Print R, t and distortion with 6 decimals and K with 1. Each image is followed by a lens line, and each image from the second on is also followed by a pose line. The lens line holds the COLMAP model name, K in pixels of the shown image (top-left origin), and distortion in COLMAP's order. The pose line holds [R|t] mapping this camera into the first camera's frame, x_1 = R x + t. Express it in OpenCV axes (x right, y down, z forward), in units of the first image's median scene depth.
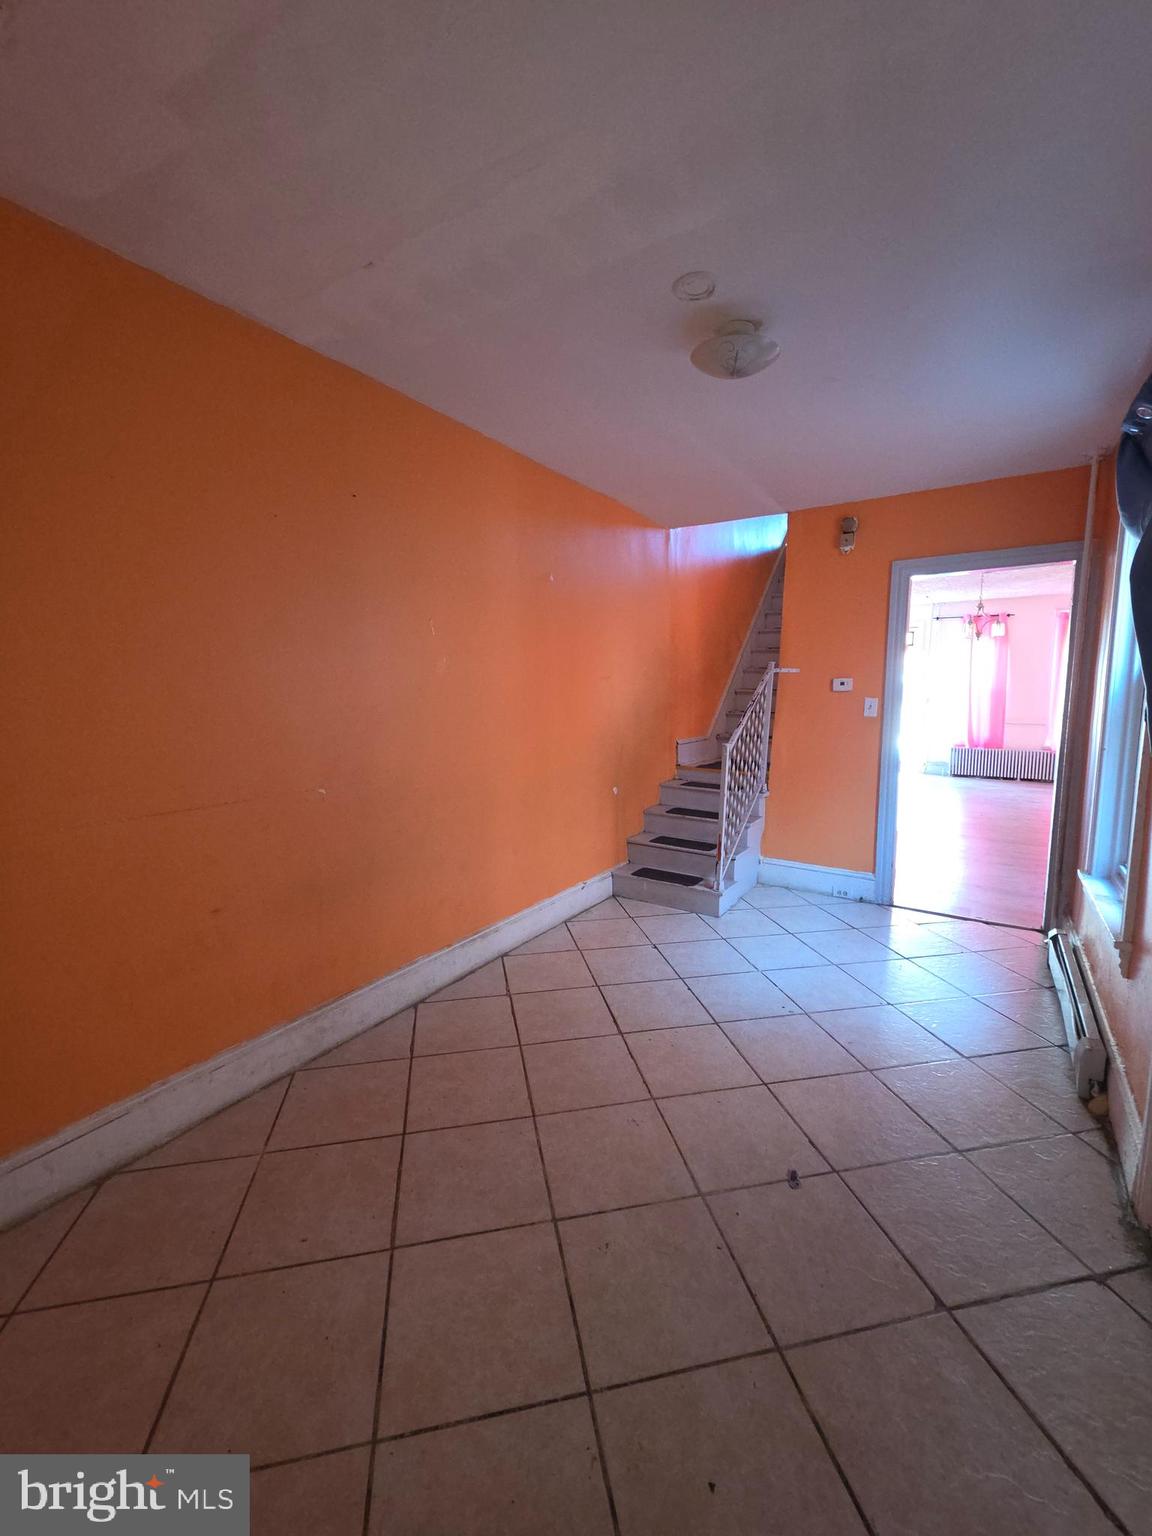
lens RADIAL K [[609.5, 0, 575.4], [0, 609.5, 761.8], [0, 0, 1]] dist [-0.012278, -0.000075]
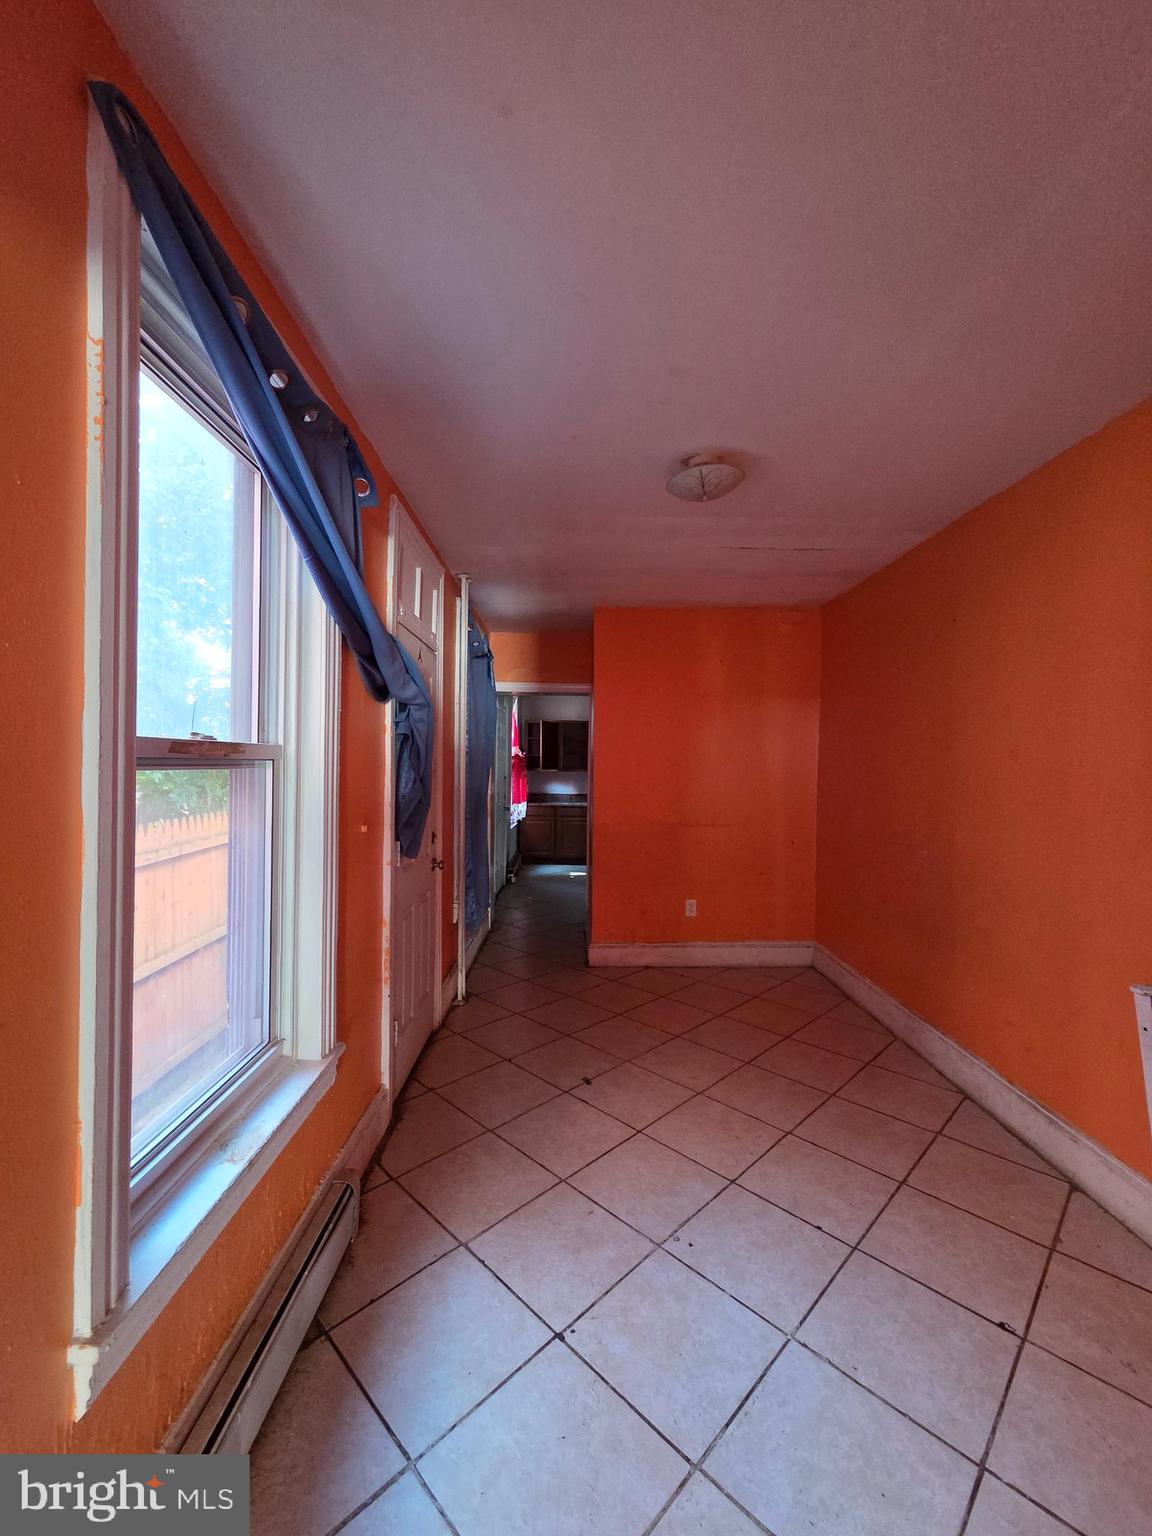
lens RADIAL K [[609.5, 0, 575.4], [0, 609.5, 761.8], [0, 0, 1]] dist [-0.012278, -0.000075]
pose [[-0.828922, -0.008588, -0.559299, 0.824236], [-0.071912, 0.993221, 0.091328, -0.184281], [0.554723, 0.115924, -0.823920, 1.409902]]
